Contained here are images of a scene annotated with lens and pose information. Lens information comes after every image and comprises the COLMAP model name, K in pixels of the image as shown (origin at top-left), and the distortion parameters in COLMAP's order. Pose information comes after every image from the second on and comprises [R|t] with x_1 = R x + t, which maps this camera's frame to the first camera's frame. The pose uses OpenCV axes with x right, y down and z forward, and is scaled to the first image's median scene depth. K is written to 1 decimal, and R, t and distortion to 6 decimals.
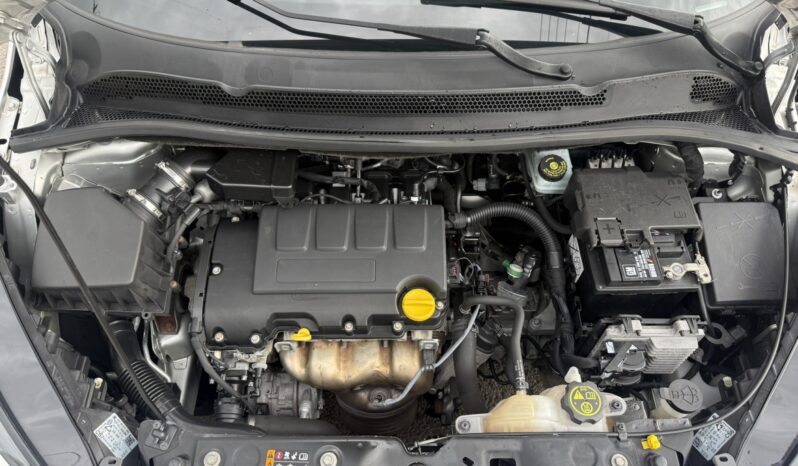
lens RADIAL K [[589.5, 0, 399.0], [0, 589.5, 233.0], [0, 0, 1]] dist [0.139729, -0.271080]
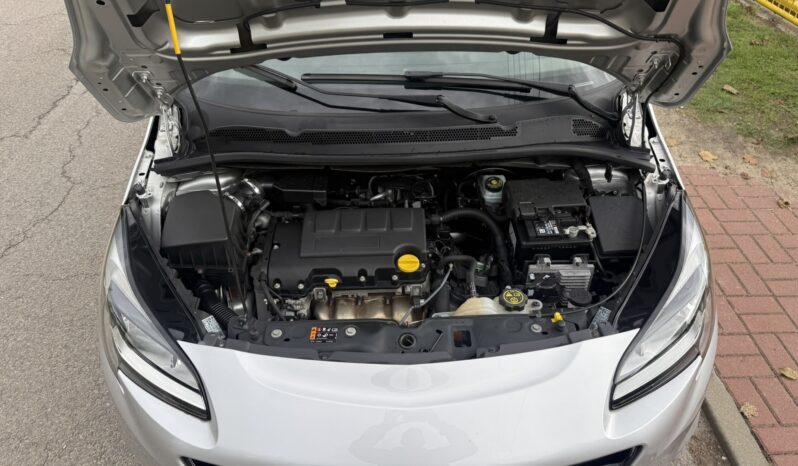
lens RADIAL K [[589.5, 0, 399.0], [0, 589.5, 233.0], [0, 0, 1]] dist [0.139729, -0.271080]
pose [[0.999348, -0.032685, -0.015316, 0.035213], [0.026889, 0.957182, -0.288235, 0.482629], [0.024082, 0.287635, 0.957437, -0.469066]]
